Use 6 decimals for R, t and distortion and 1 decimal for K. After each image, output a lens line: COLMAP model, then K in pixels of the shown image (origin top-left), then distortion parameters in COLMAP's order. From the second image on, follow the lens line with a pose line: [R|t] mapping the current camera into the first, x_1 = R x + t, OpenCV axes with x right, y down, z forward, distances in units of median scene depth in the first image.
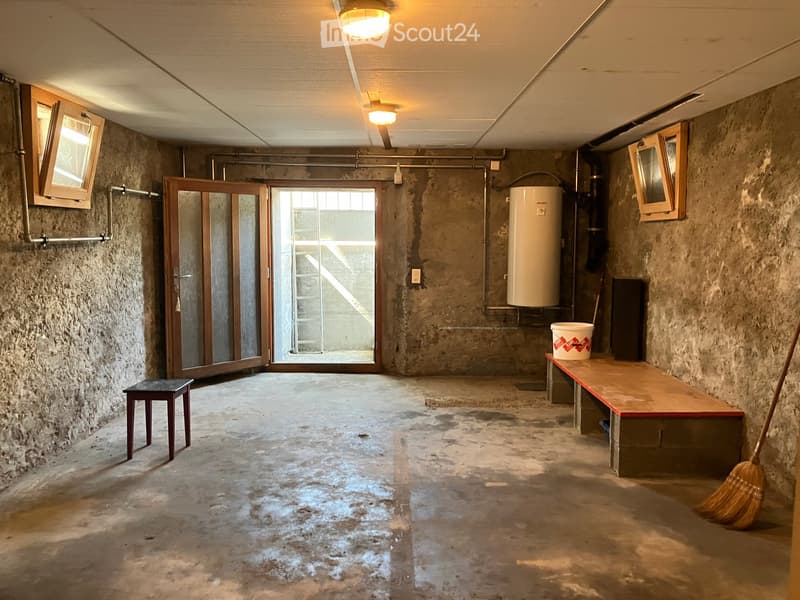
lens RADIAL K [[675.6, 0, 400.0], [0, 675.6, 300.0], [0, 0, 1]] dist [0.009701, 0.001226]
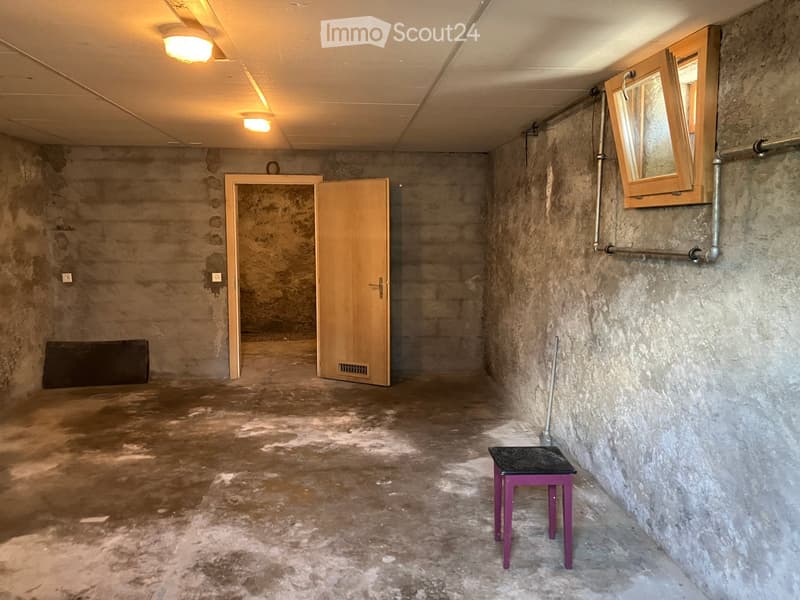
lens RADIAL K [[675.6, 0, 400.0], [0, 675.6, 300.0], [0, 0, 1]] dist [0.009701, 0.001226]
pose [[-0.997090, -0.002758, -0.076181, -0.185035], [-0.017958, 0.979719, 0.199572, -0.189667], [0.074085, 0.200359, -0.976917, 1.813315]]
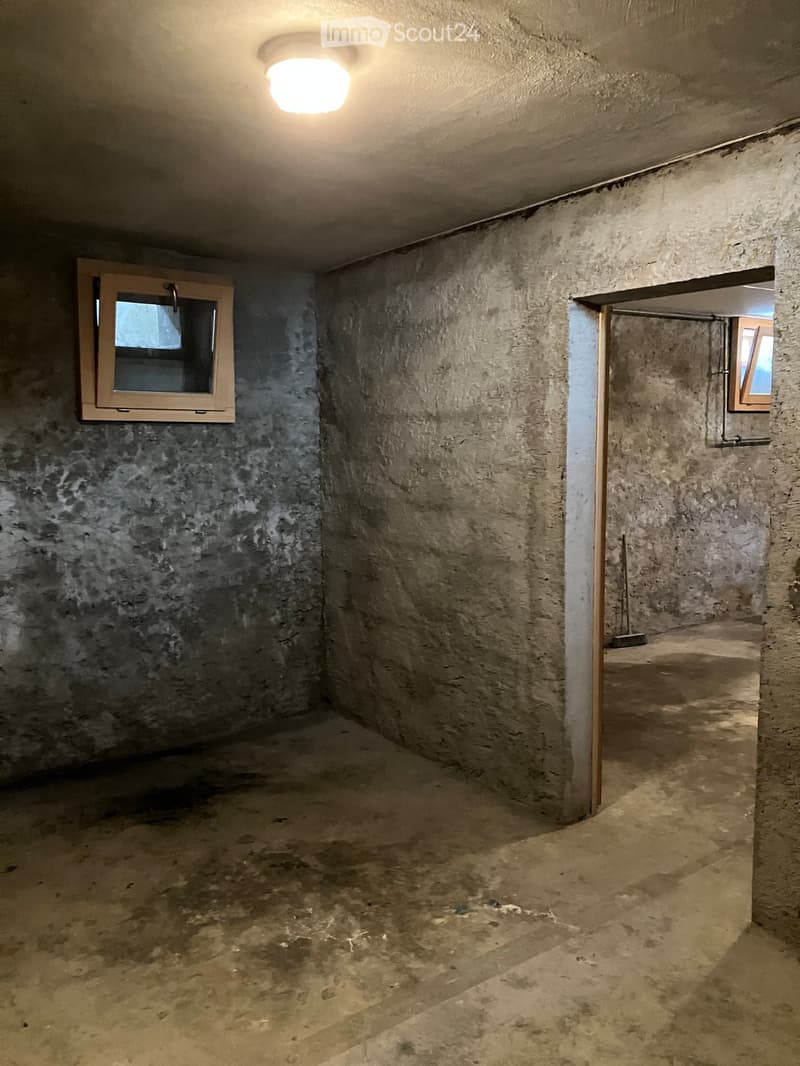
lens RADIAL K [[900.2, 0, 400.0], [0, 900.2, 533.0], [0, 0, 1]] dist [0.009701, 0.001226]
pose [[0.605614, 0.070666, -0.792615, 0.441724], [-0.058859, 0.997299, 0.043942, 0.051289], [0.793579, 0.020040, 0.608137, -0.526229]]
